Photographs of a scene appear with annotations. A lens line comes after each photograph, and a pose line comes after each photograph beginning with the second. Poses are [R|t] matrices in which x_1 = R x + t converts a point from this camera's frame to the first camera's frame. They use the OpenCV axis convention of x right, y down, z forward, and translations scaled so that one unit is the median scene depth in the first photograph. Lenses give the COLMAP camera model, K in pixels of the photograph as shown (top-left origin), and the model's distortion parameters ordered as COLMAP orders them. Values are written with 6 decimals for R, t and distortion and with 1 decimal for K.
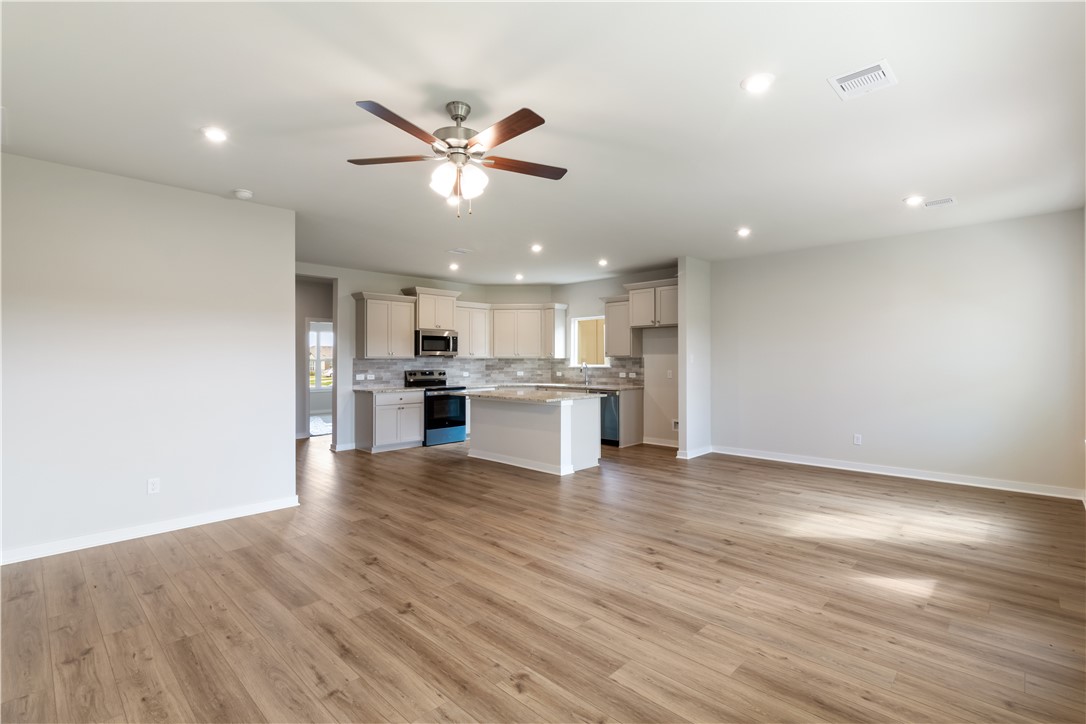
lens RADIAL K [[506.1, 0, 544.9], [0, 506.1, 355.0], [0, 0, 1]] dist [0.001271, 0.000132]
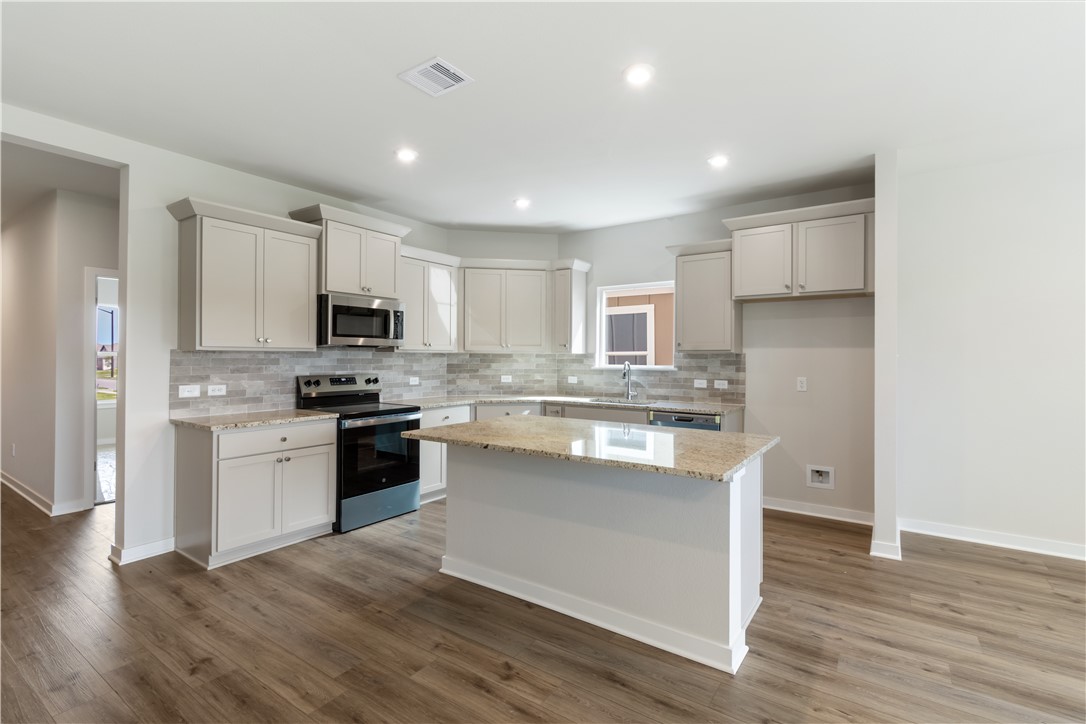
lens RADIAL K [[506.1, 0, 544.9], [0, 506.1, 355.0], [0, 0, 1]] dist [0.001271, 0.000132]
pose [[0.986579, 0.008526, 0.163061, -0.113002], [-0.009578, 0.999938, 0.005668, 0.005185], [-0.163003, -0.007154, 0.986600, 0.455010]]
